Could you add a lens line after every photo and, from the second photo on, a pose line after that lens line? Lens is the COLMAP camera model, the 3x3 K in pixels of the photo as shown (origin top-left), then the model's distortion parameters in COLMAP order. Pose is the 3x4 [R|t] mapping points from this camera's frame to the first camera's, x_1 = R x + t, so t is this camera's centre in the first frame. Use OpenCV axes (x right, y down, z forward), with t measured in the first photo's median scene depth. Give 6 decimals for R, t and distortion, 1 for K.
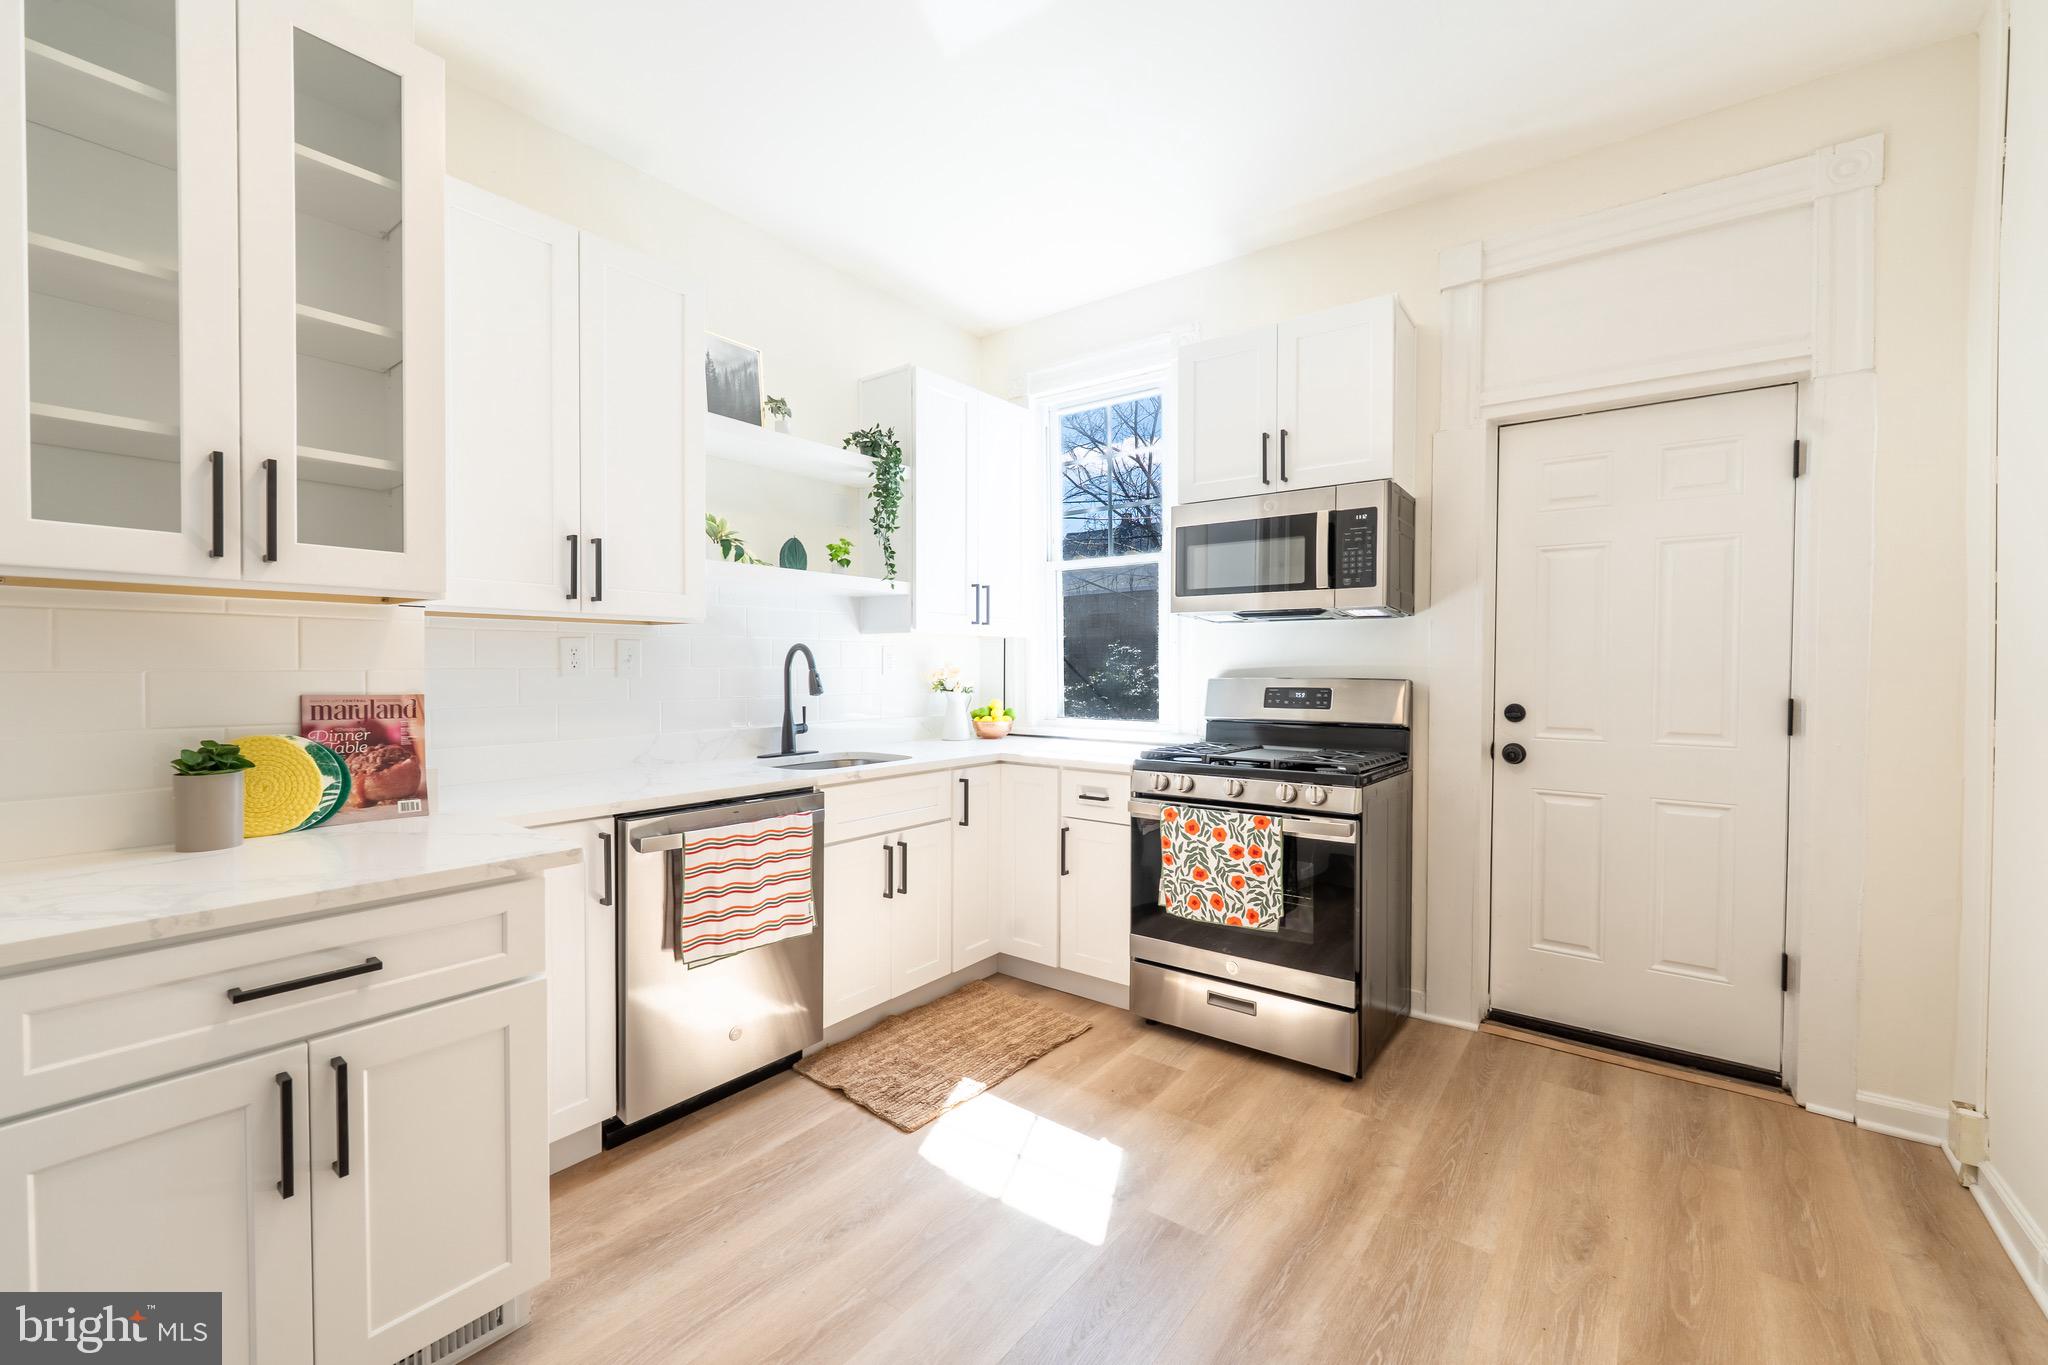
lens RADIAL K [[838.1, 0, 1024.0], [0, 838.1, 682.5], [0, 0, 1]] dist [0.002147, 0.000444]
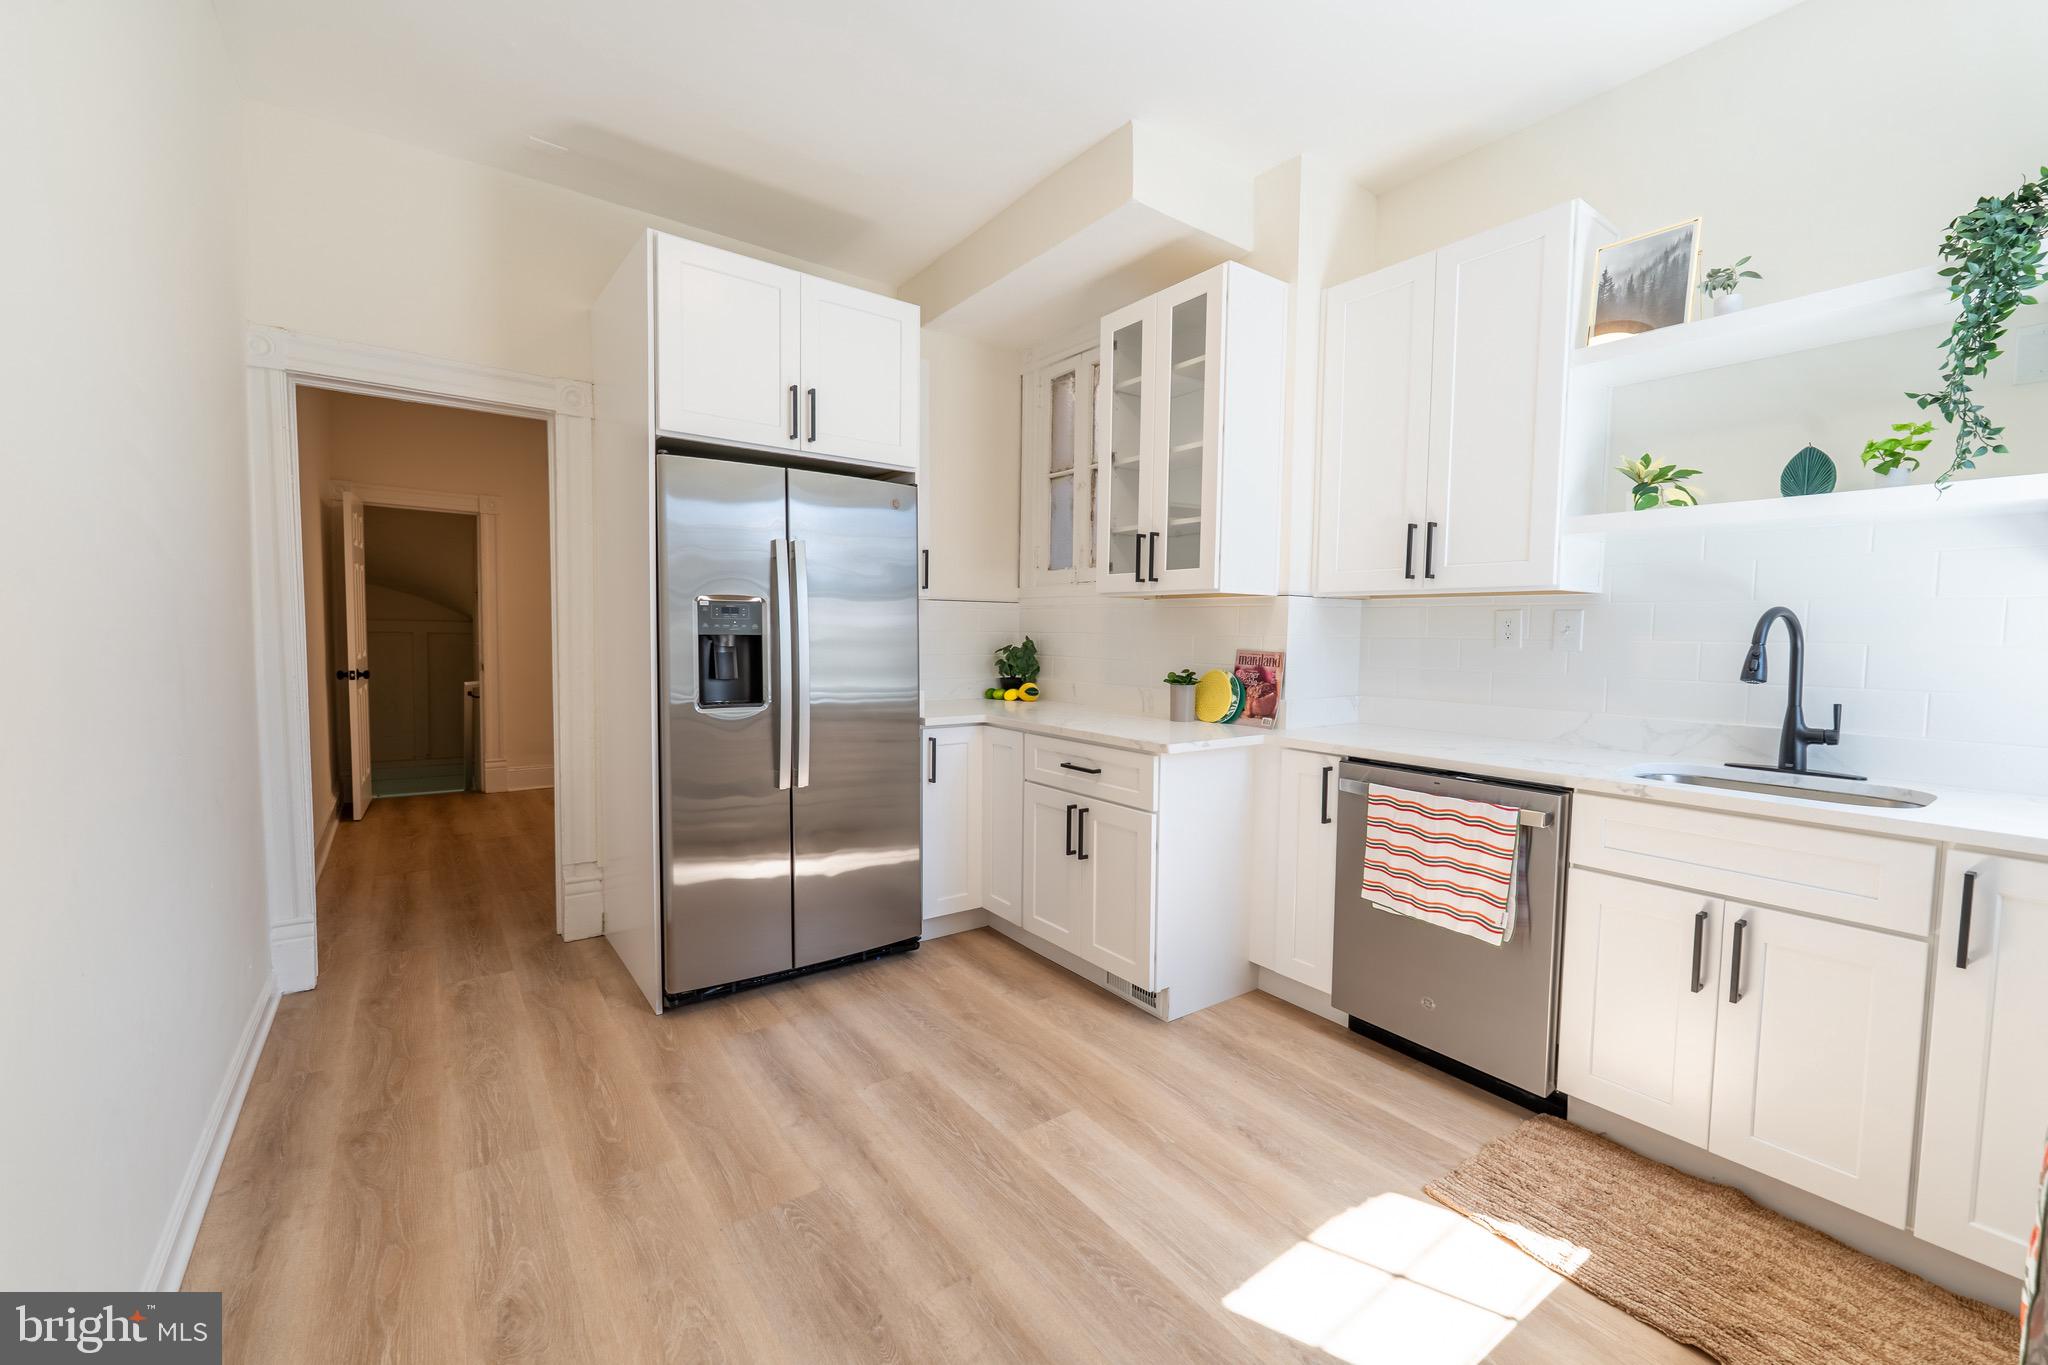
lens RADIAL K [[838.1, 0, 1024.0], [0, 838.1, 682.5], [0, 0, 1]] dist [0.002147, 0.000444]
pose [[-0.287892, 0.052975, -0.956197, 0.806830], [-0.033996, 0.997274, 0.065487, -0.013825], [0.957059, 0.051360, -0.285306, 0.886022]]
